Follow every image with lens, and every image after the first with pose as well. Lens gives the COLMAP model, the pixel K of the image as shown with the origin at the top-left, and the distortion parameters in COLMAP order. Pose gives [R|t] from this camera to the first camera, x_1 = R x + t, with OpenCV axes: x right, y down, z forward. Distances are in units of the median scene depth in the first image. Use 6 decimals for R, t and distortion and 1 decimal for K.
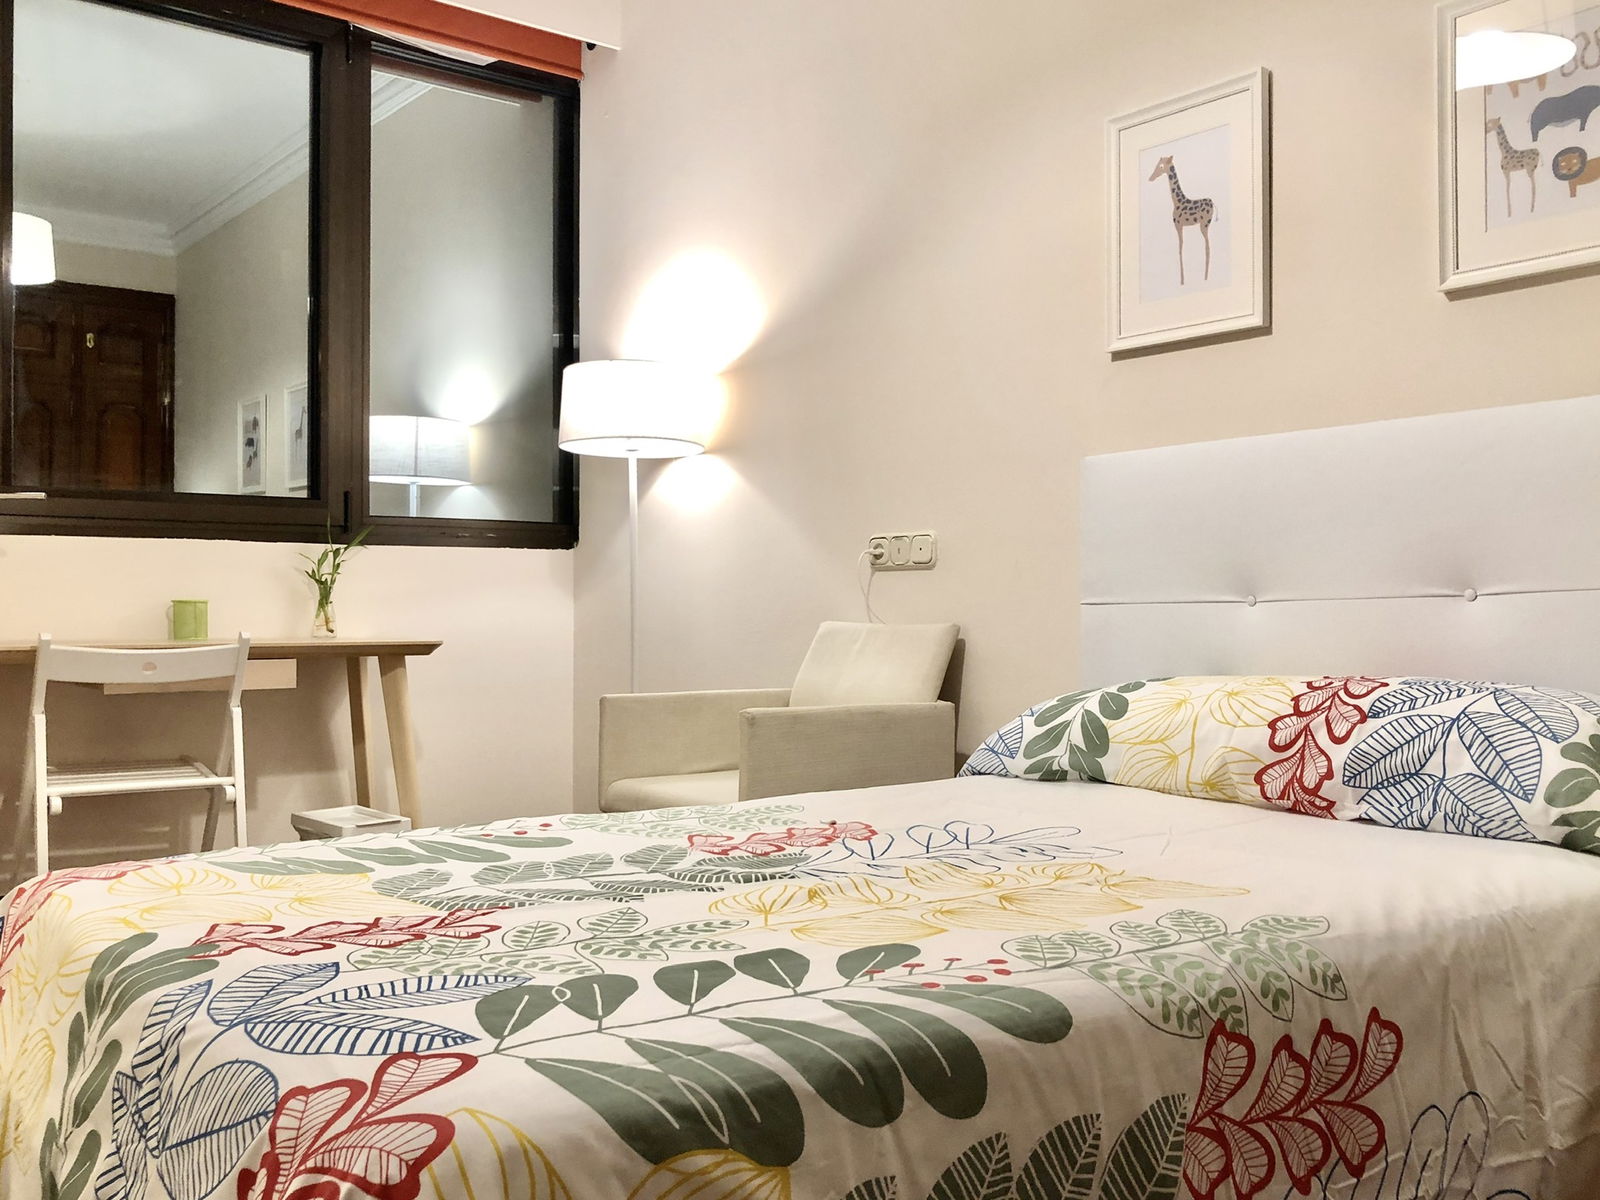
lens RADIAL K [[1441.3, 0, 798.0], [0, 1441.3, 590.6], [0, 0, 1]] dist [0.028710, -0.011816]
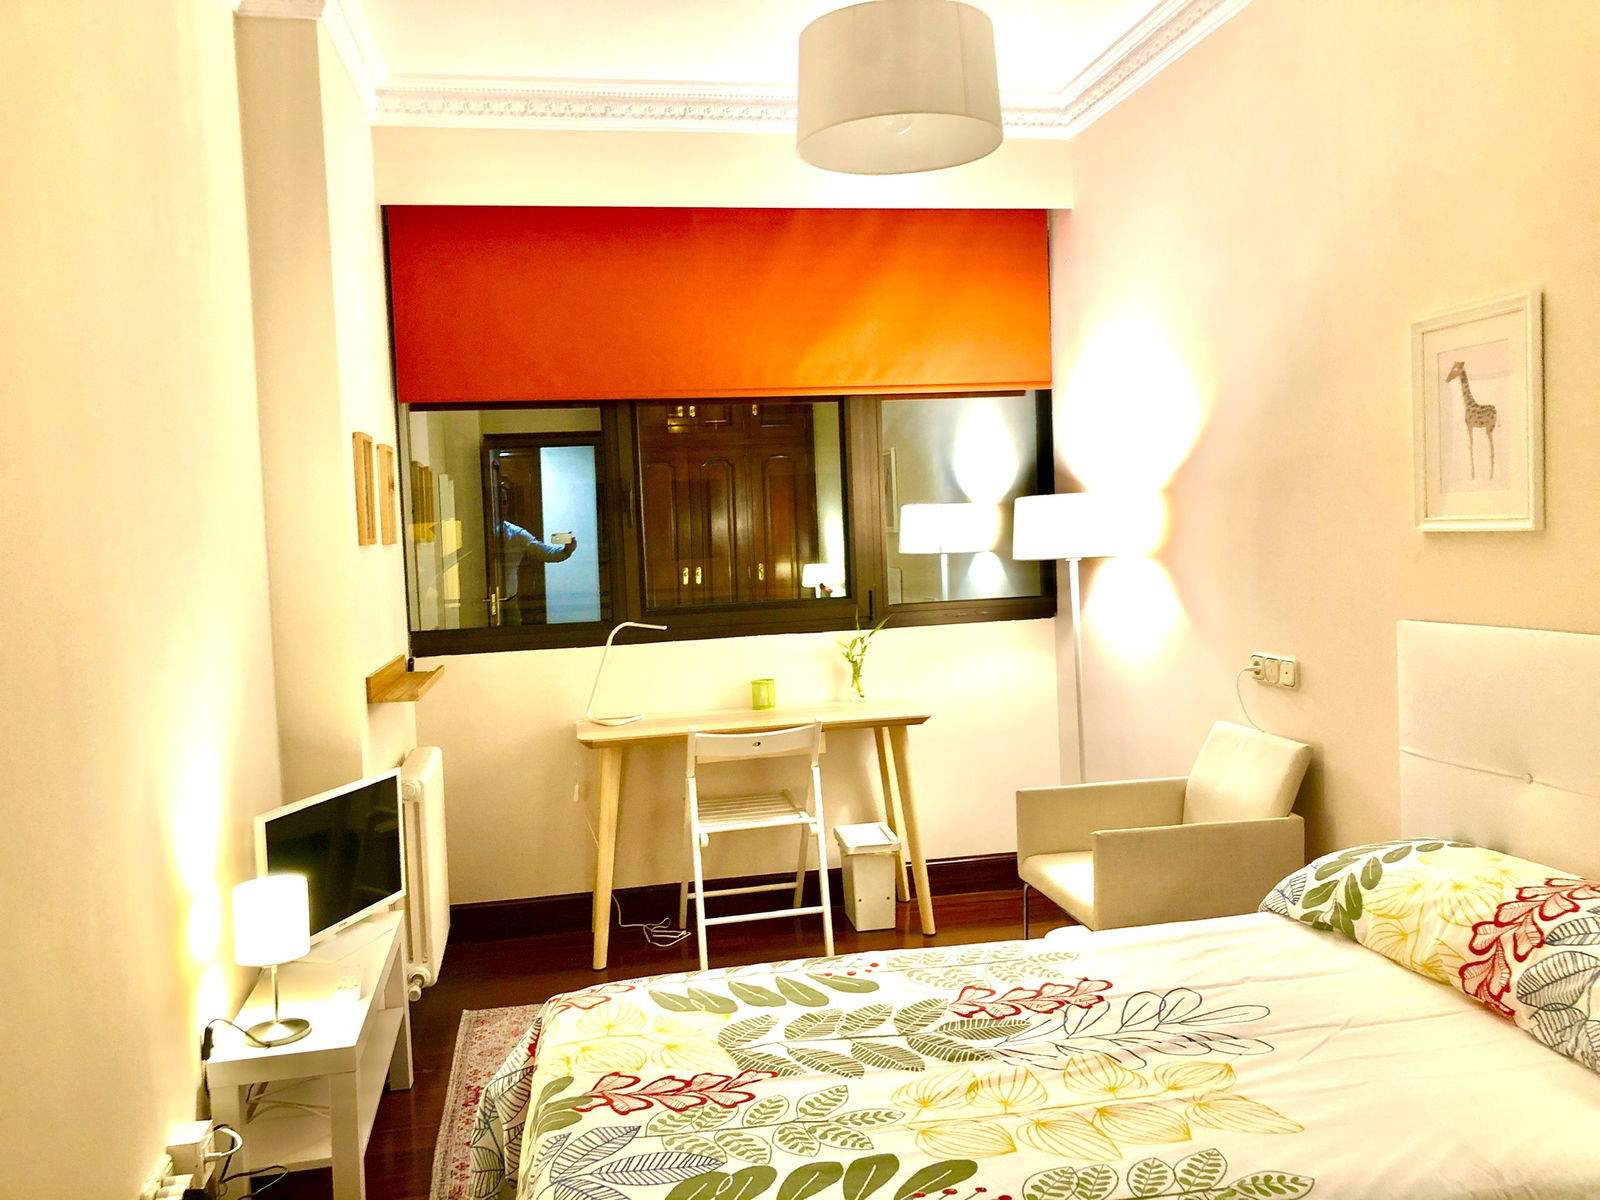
lens RADIAL K [[1315.8, 0, 834.9], [0, 1315.8, 576.2], [0, 0, 1]] dist [0.045277, -0.004756]
pose [[0.897840, -0.018248, -0.439944, 0.311978], [0.046432, 0.997494, 0.053386, -0.245812], [0.437867, -0.068360, 0.896437, -0.149180]]
